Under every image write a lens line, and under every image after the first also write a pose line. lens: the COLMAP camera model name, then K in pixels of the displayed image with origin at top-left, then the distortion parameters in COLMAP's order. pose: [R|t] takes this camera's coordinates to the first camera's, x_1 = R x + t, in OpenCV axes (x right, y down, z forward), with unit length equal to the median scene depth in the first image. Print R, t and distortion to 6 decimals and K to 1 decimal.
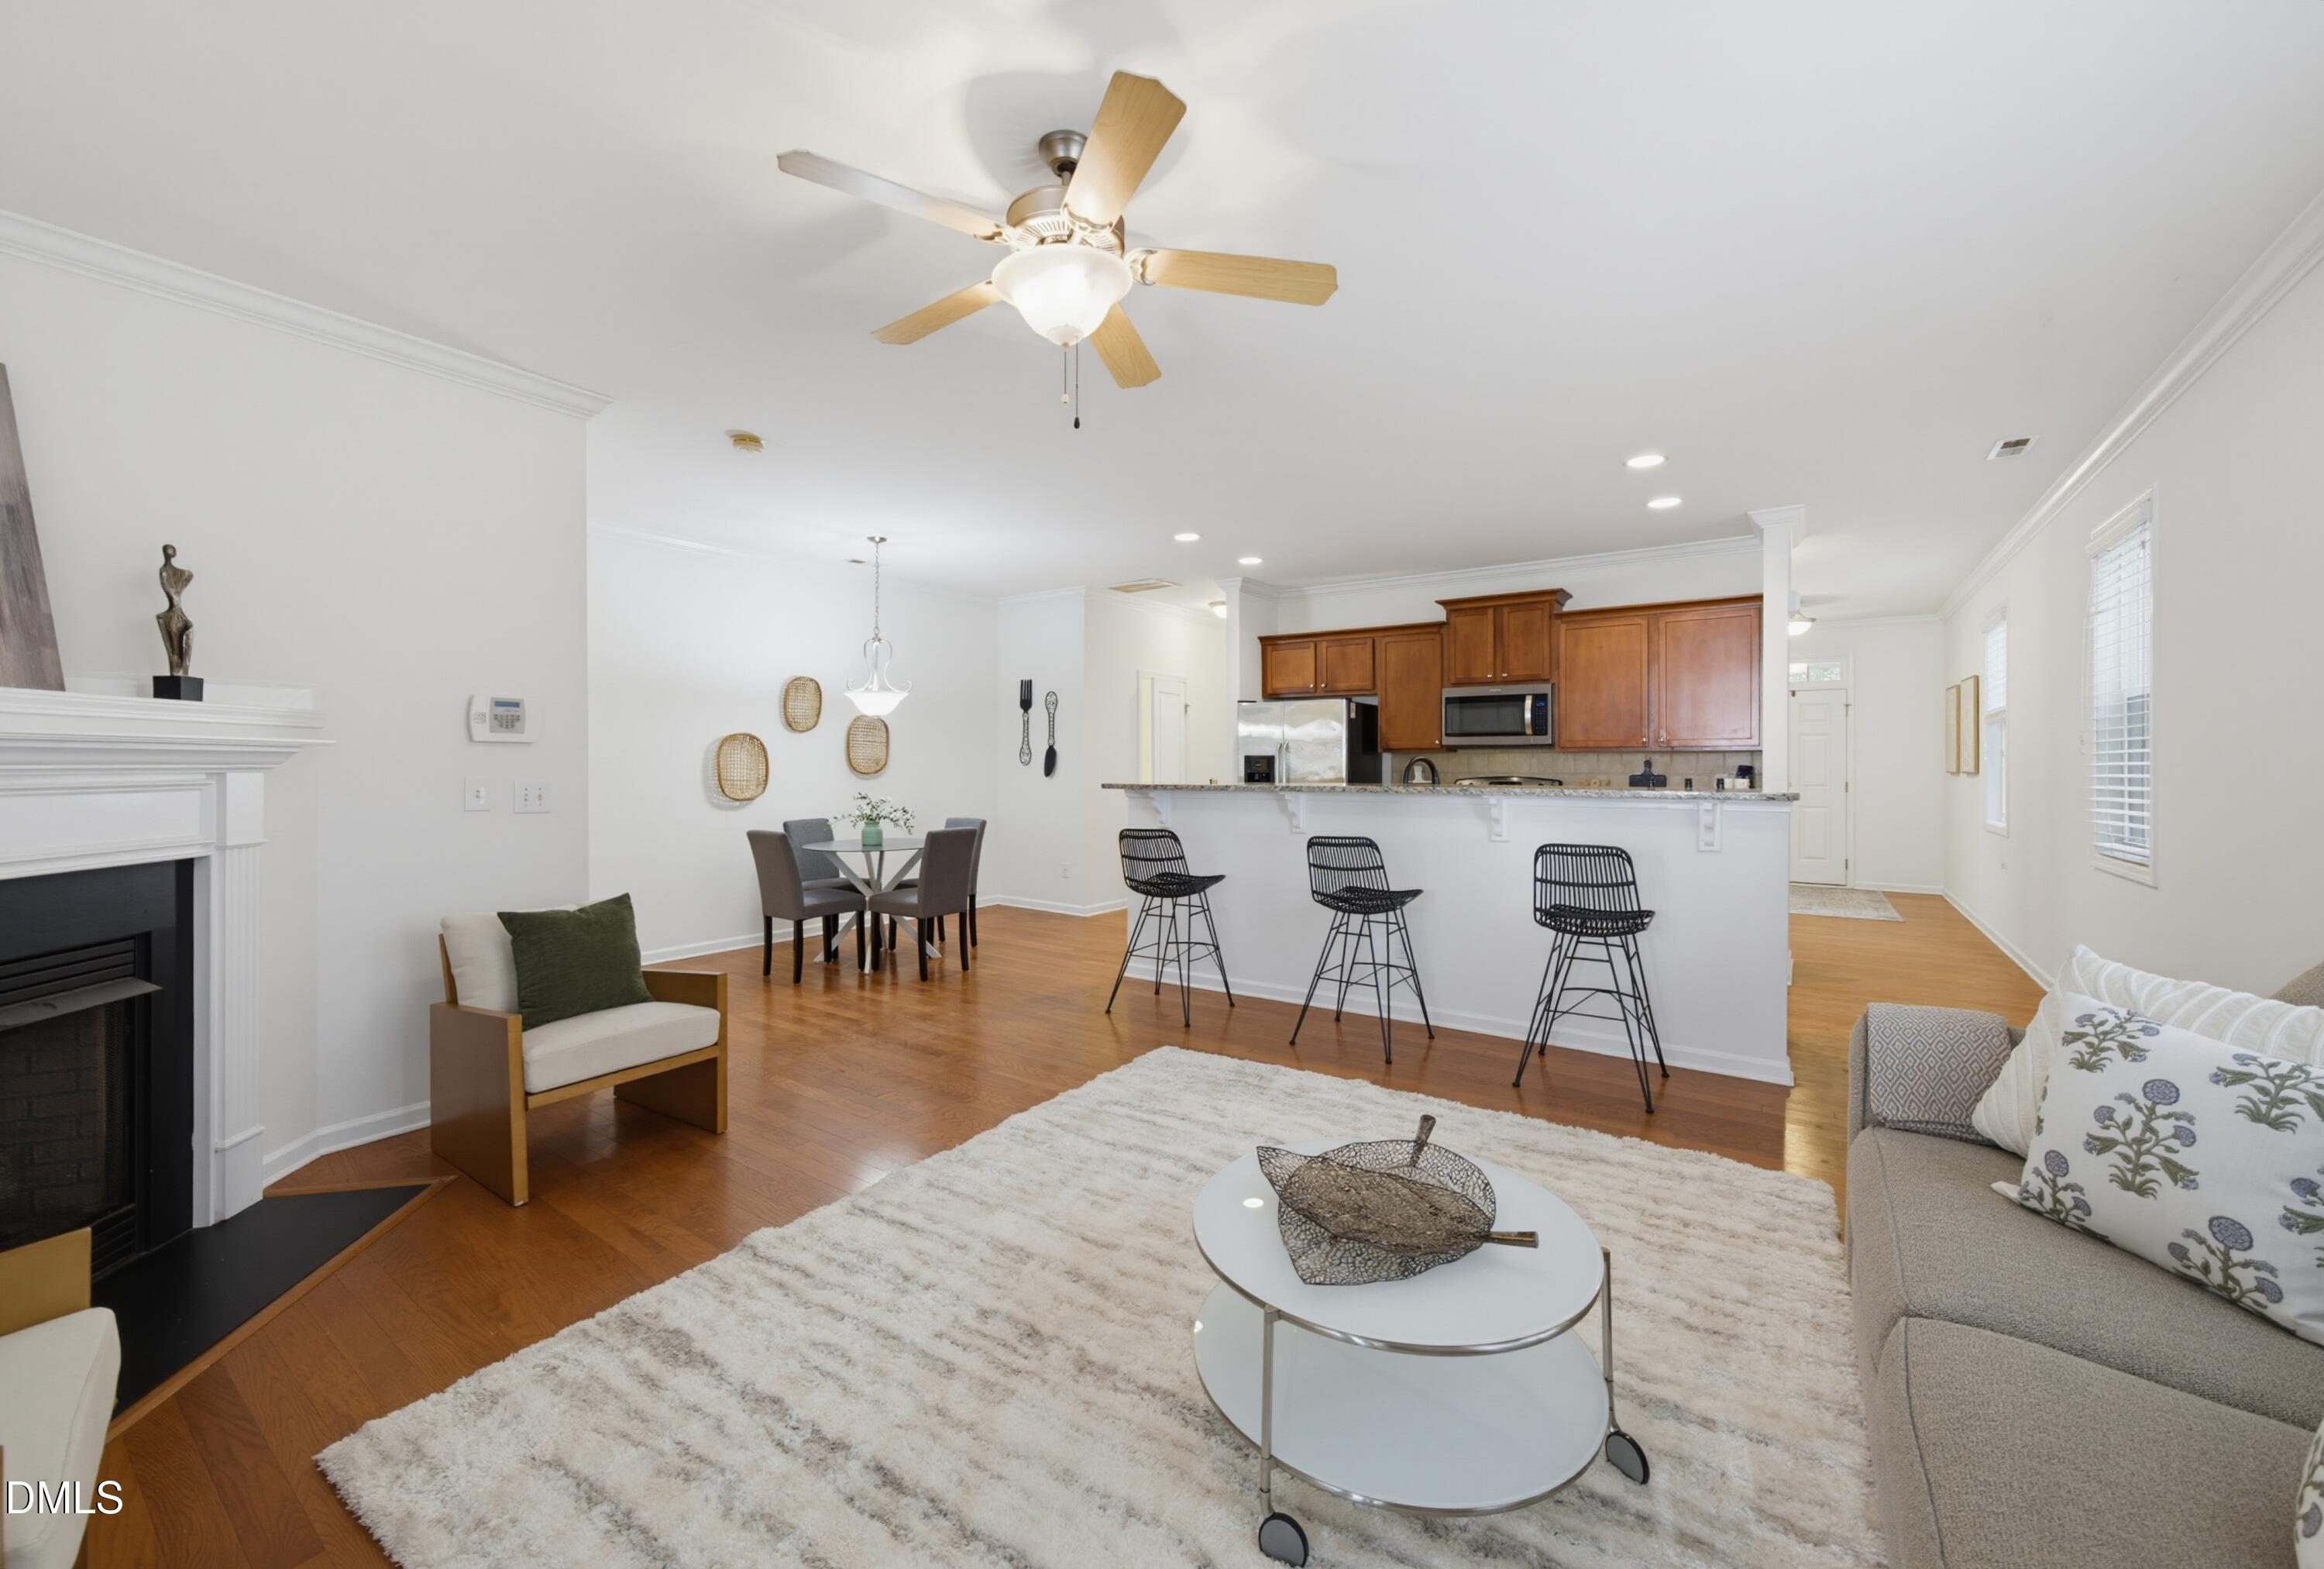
lens RADIAL K [[898.8, 0, 1144.0], [0, 898.8, 755.7], [0, 0, 1]] dist [-0.003895, 0.002662]
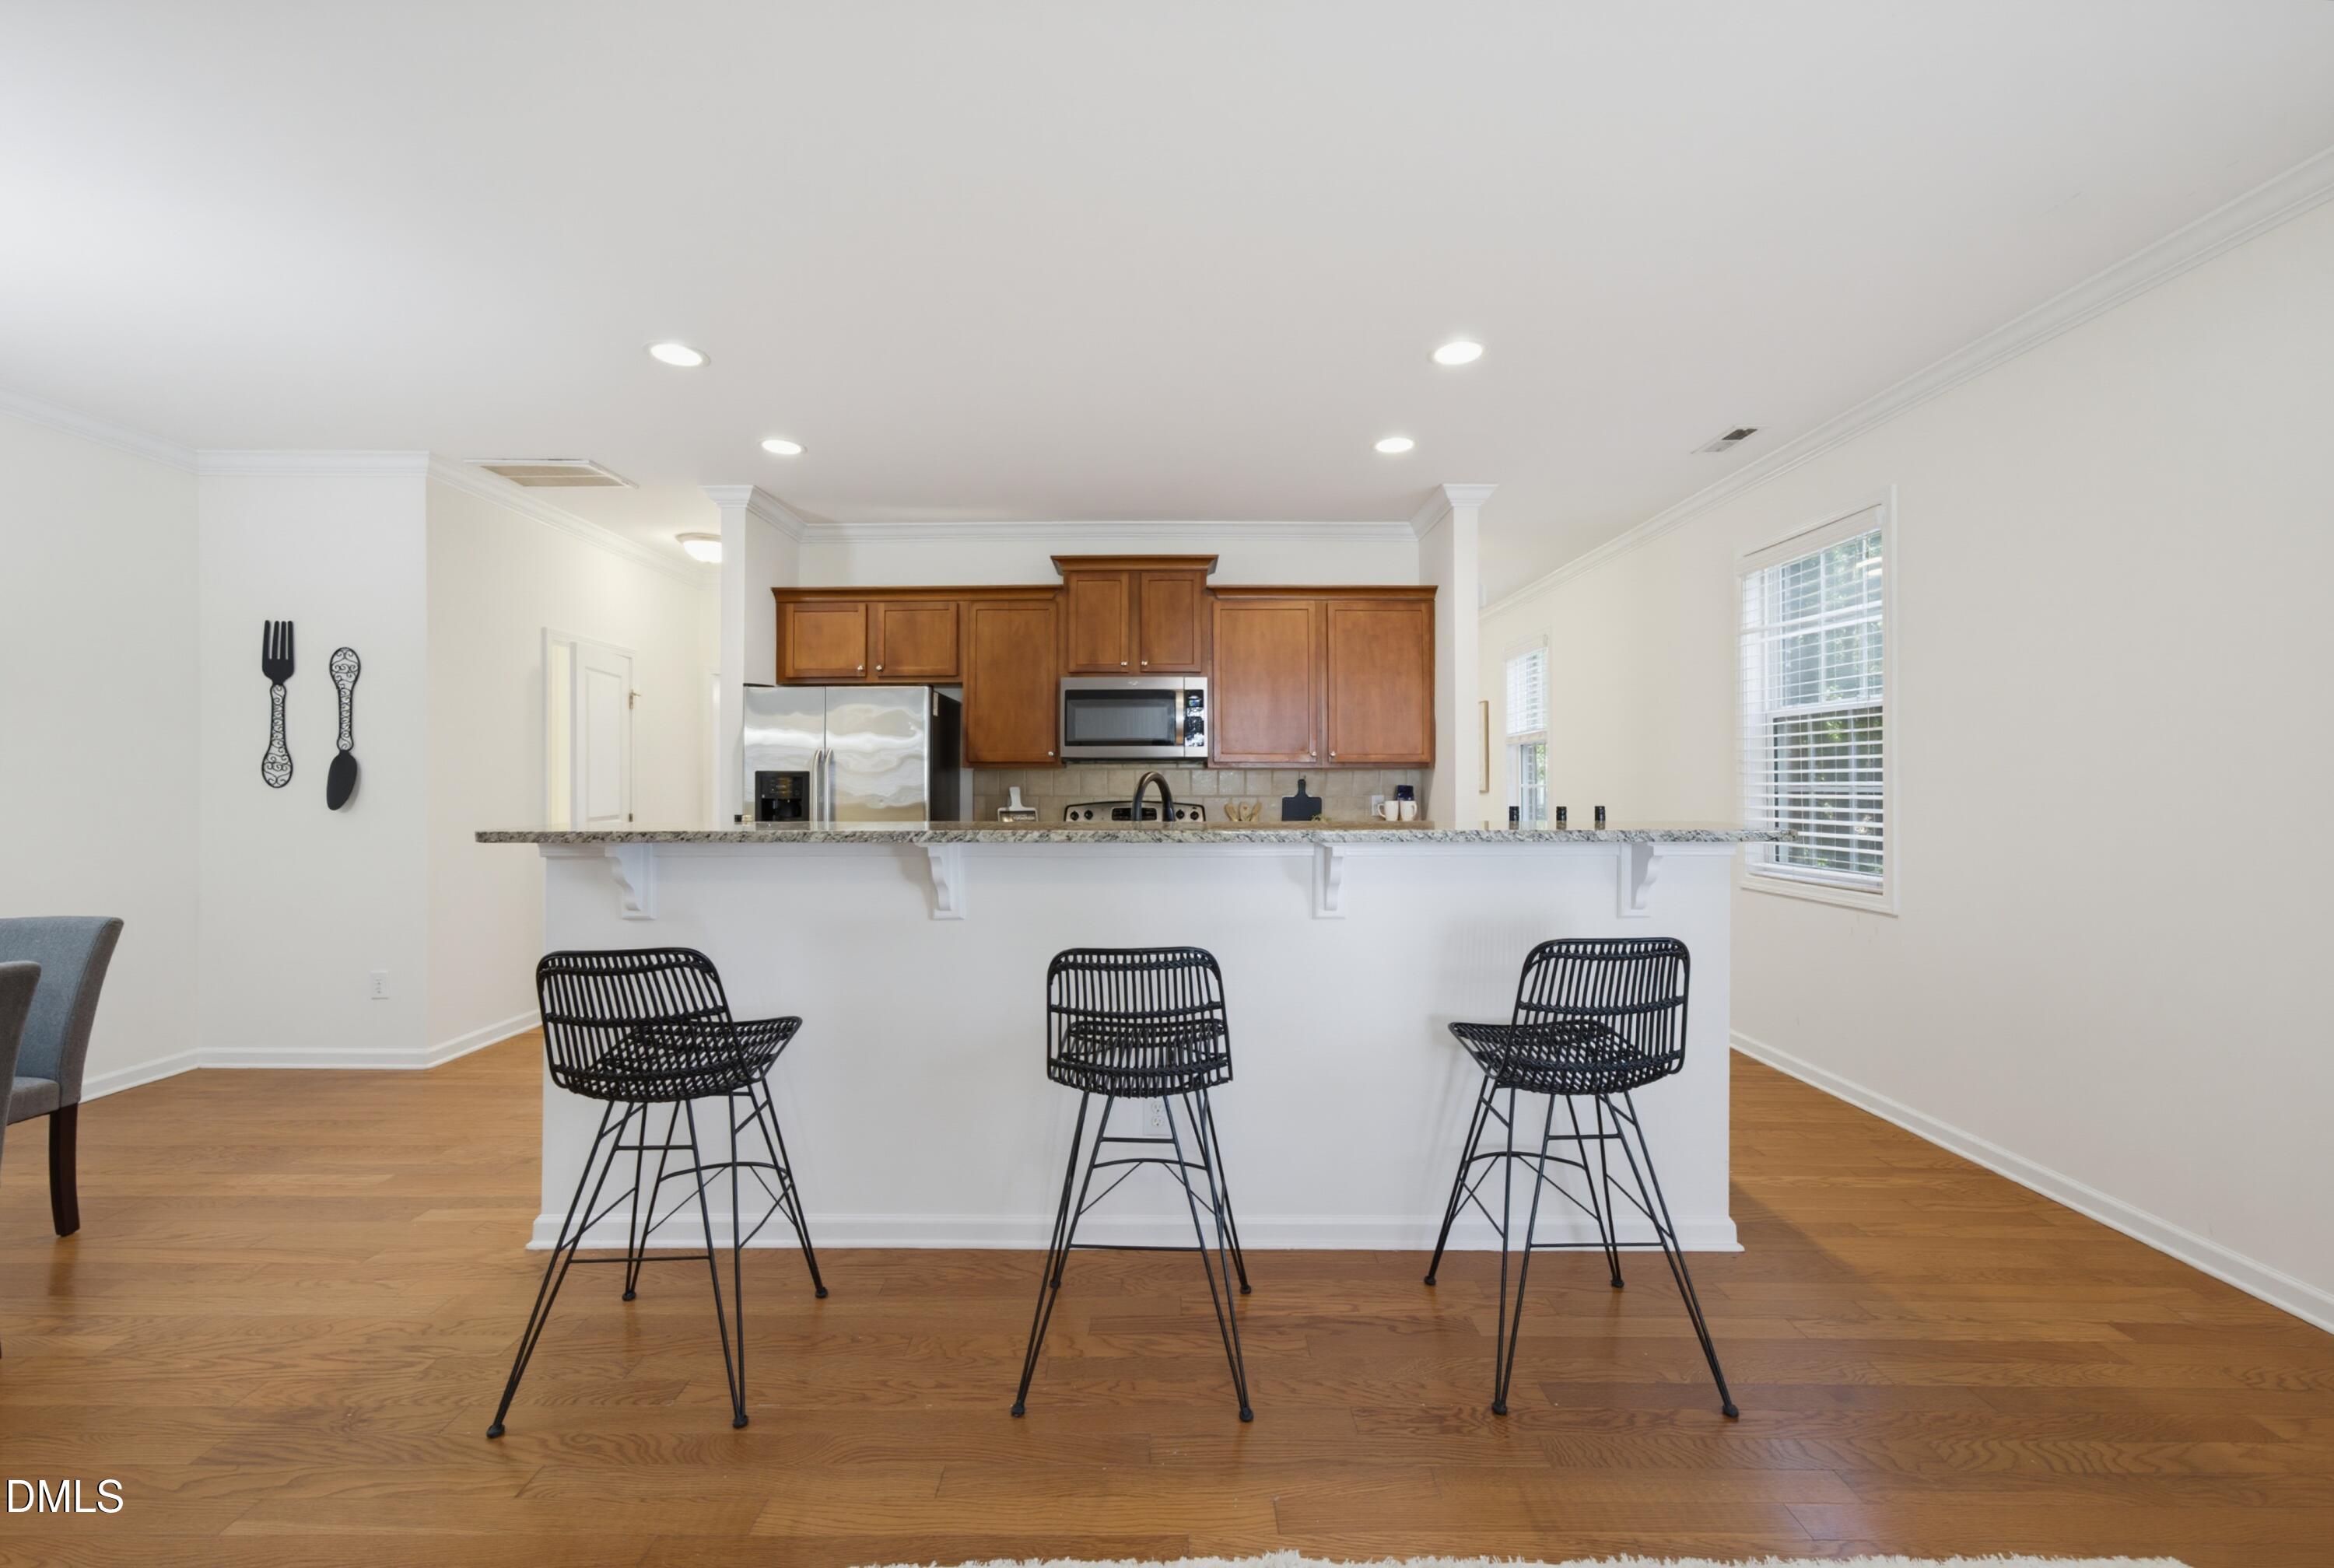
lens RADIAL K [[894.7, 0, 1146.9], [0, 894.7, 776.8], [0, 0, 1]] dist [-0.009759, 0.004819]
pose [[0.819122, 0.001334, 0.573618, -0.034366], [-0.002950, 0.999994, 0.001887, 0.003178], [-0.573612, -0.003238, 0.819120, 0.575557]]
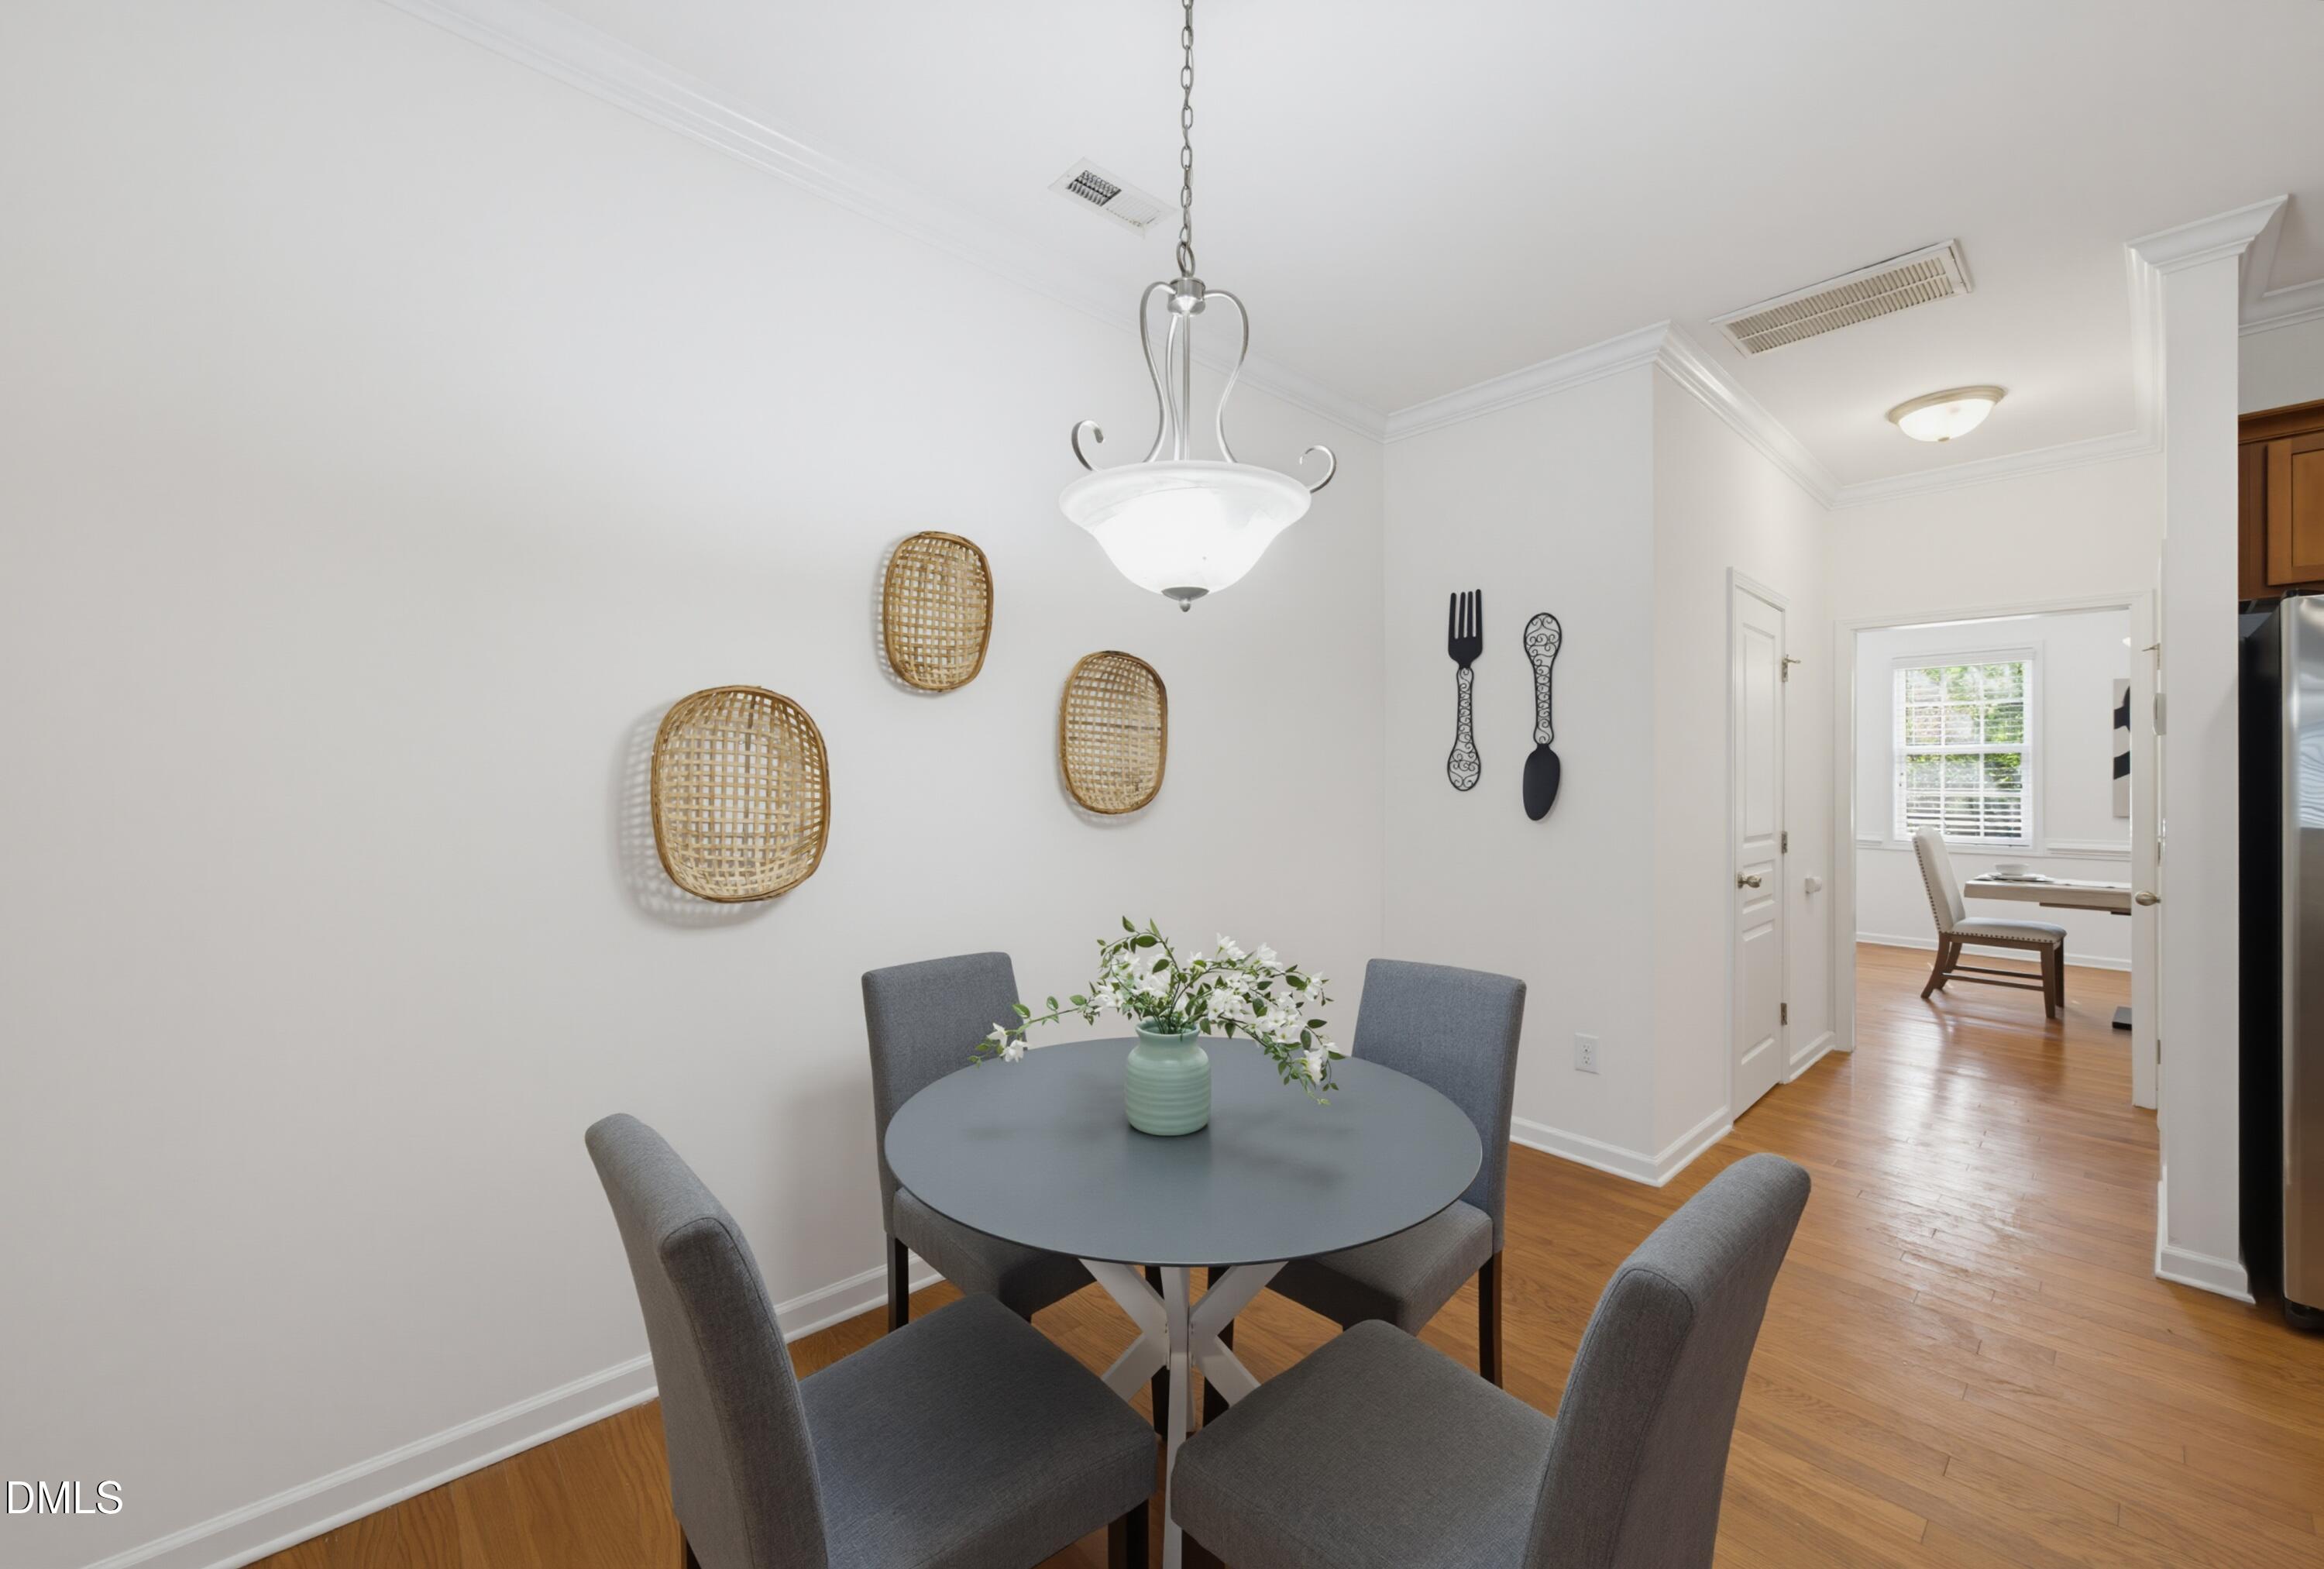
lens RADIAL K [[898.8, 0, 1152.6], [0, 898.8, 781.3], [0, 0, 1]] dist [-0.003895, 0.002662]
pose [[0.976469, 0.004767, -0.215603, -0.339573], [-0.003986, 0.999984, 0.004054, 0.008727], [0.215619, -0.003099, 0.976473, 1.027685]]
